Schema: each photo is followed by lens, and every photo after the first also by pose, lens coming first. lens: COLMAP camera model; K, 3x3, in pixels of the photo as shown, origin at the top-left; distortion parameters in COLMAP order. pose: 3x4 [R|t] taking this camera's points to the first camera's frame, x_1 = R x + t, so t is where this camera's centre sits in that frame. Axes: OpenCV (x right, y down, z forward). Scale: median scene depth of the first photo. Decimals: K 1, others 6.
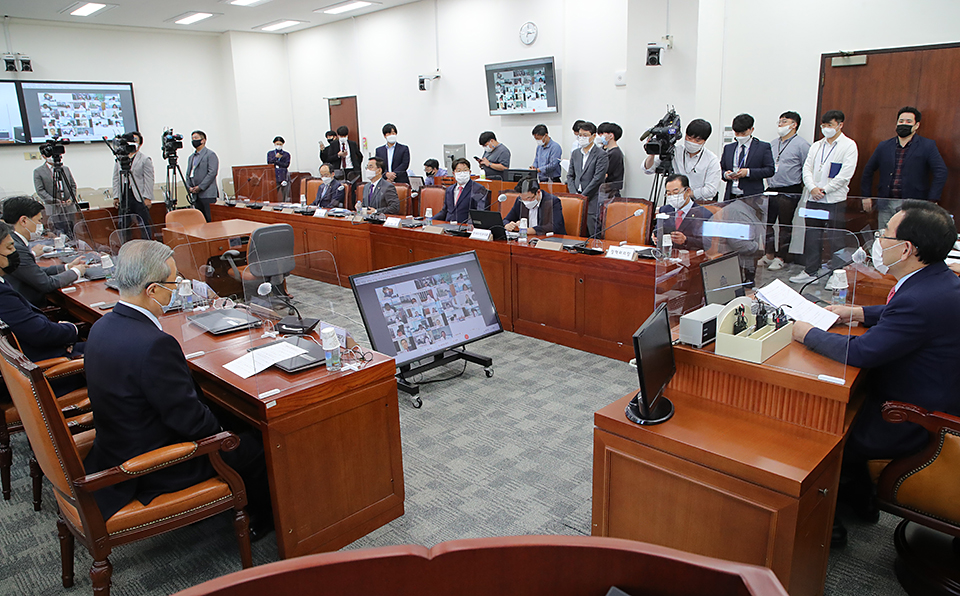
lens RADIAL K [[655.7, 0, 480.0], [0, 655.7, 298.0], [0, 0, 1]] dist [-0.061462, 0.031958]
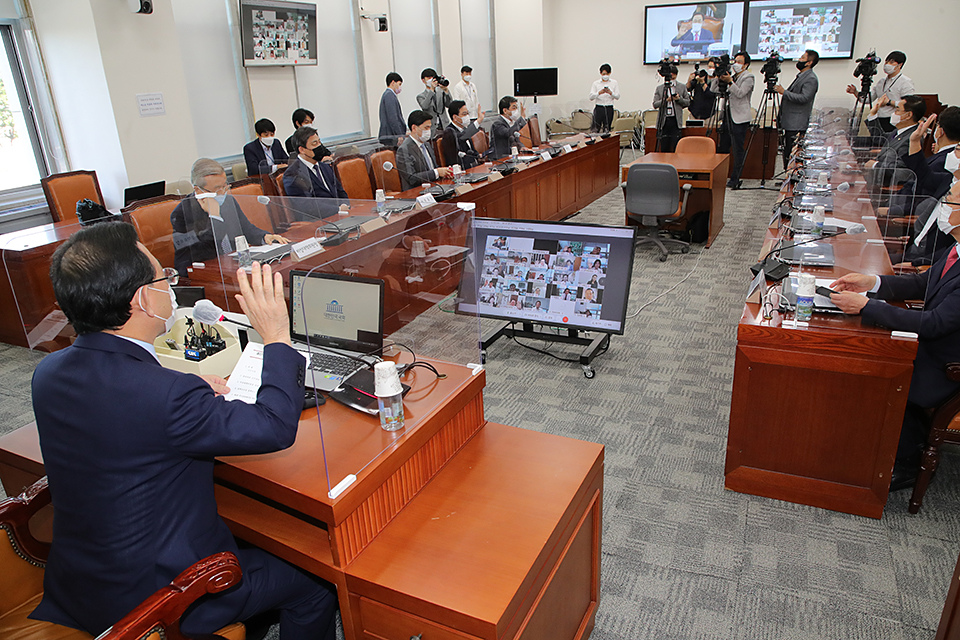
lens RADIAL K [[672.2, 0, 480.0], [0, 672.2, 320.0], [0, 0, 1]] dist [-0.083006, 0.051398]
pose [[0.325025, 0.343715, -0.881033, 0.514755], [-0.201290, 0.935411, 0.290670, -0.124276], [0.924035, 0.082868, 0.373218, 0.407241]]
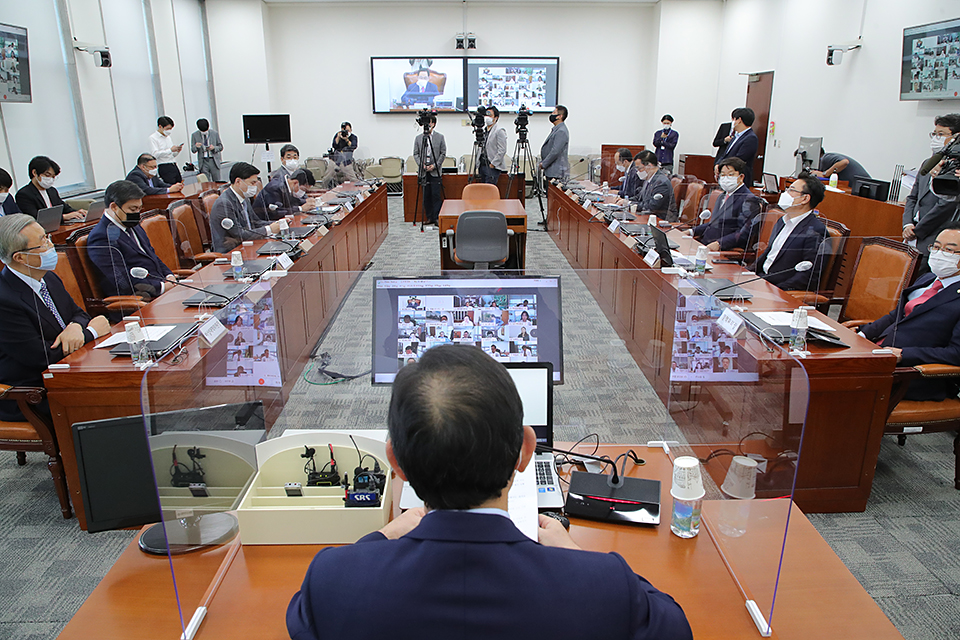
lens RADIAL K [[672.2, 0, 480.0], [0, 672.2, 320.0], [0, 0, 1]] dist [-0.083006, 0.051398]
pose [[0.717772, 0.232377, -0.656357, 0.355714], [-0.189903, 0.972261, 0.136547, -0.085859], [0.669881, 0.026634, 0.741991, 0.254189]]
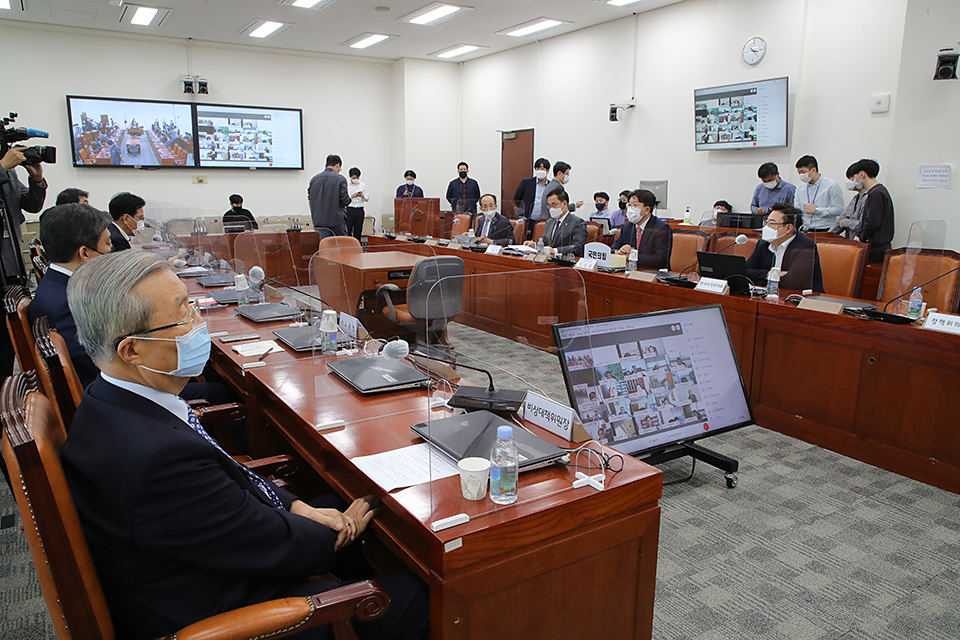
lens RADIAL K [[692.4, 0, 480.0], [0, 692.4, 320.0], [0, 0, 1]] dist [-0.072095, 0.063391]
pose [[0.972656, 0.077731, -0.218855, -0.073418], [-0.089994, 0.994851, -0.046614, 0.001710], [0.214105, 0.065035, 0.974643, 0.170727]]
